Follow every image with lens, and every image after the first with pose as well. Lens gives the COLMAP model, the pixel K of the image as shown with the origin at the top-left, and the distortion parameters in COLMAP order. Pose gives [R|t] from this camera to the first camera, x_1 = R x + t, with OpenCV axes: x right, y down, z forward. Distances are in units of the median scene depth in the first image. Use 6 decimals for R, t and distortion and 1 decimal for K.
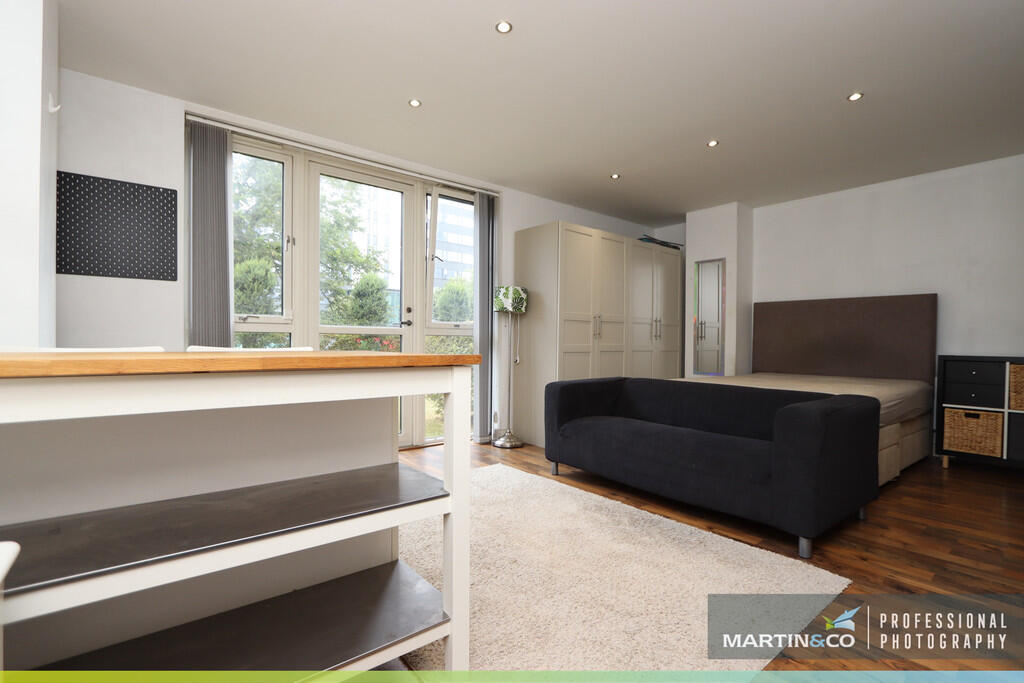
lens RADIAL K [[475.0, 0, 509.2], [0, 475.0, 344.5], [0, 0, 1]] dist [-0.006025, 0.000076]
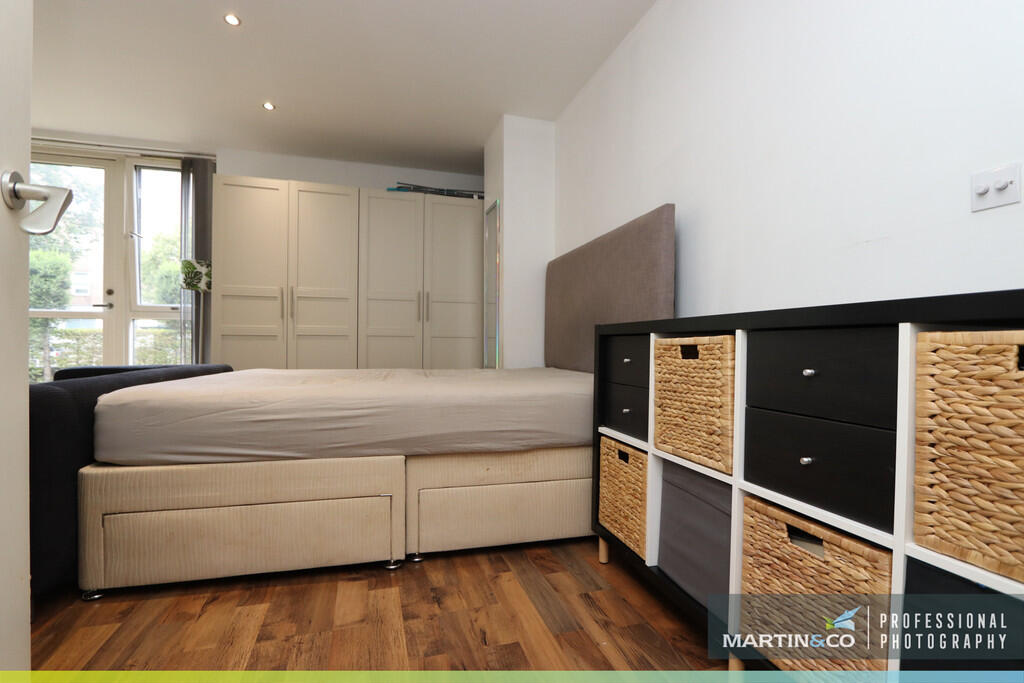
lens RADIAL K [[475.0, 0, 508.8], [0, 475.0, 342.1], [0, 0, 1]] dist [-0.006025, 0.000076]
pose [[0.917170, -0.007266, -0.398430, 0.865829], [0.003129, 0.999934, -0.011035, 0.038335], [0.398484, 0.008874, 0.917133, 0.442421]]
